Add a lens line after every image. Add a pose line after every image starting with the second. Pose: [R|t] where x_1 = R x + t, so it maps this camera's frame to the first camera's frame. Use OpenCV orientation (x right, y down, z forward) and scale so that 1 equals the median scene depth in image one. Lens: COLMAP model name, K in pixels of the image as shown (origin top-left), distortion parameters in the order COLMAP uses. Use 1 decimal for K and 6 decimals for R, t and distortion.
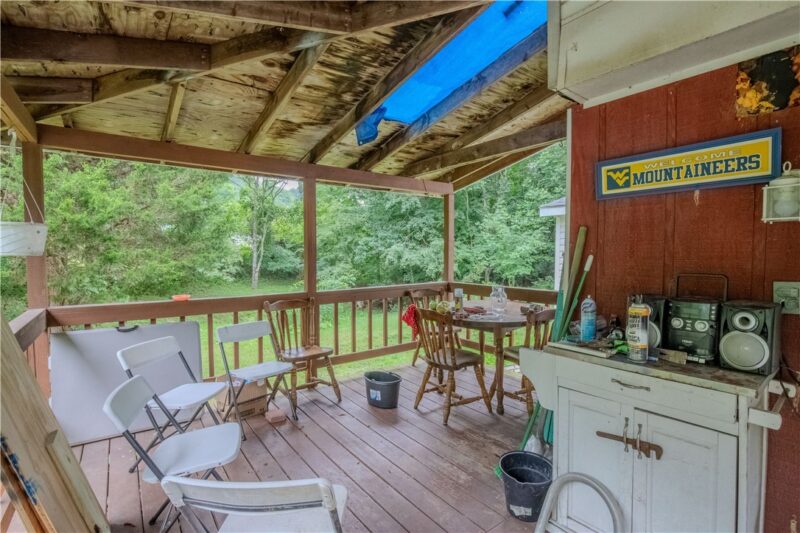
lens RADIAL K [[398.6, 0, 398.8], [0, 398.6, 266.5], [0, 0, 1]] dist [-0.031458, 0.004875]
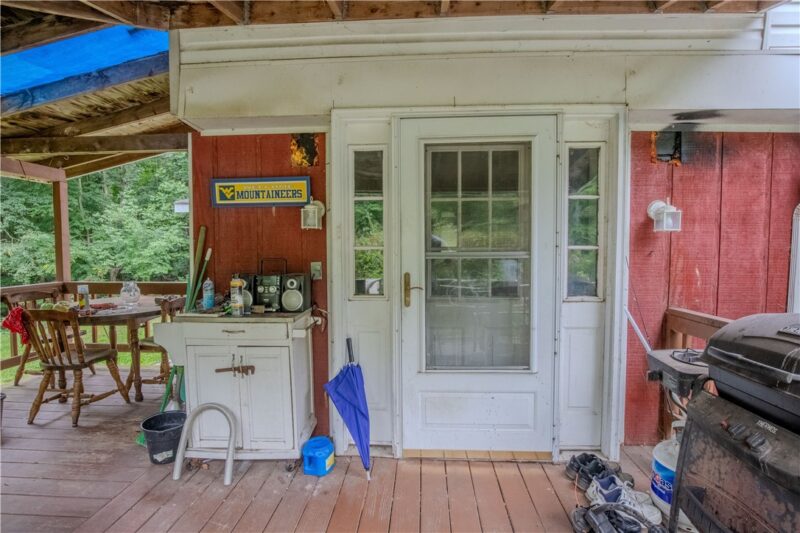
lens RADIAL K [[398.6, 0, 405.5], [0, 398.6, 271.3], [0, 0, 1]] dist [-0.031458, 0.004875]
pose [[0.651768, -0.042354, 0.757235, -0.080543], [0.027488, 0.999103, 0.032223, 0.019921], [-0.757920, -0.000187, 0.652348, -0.306065]]
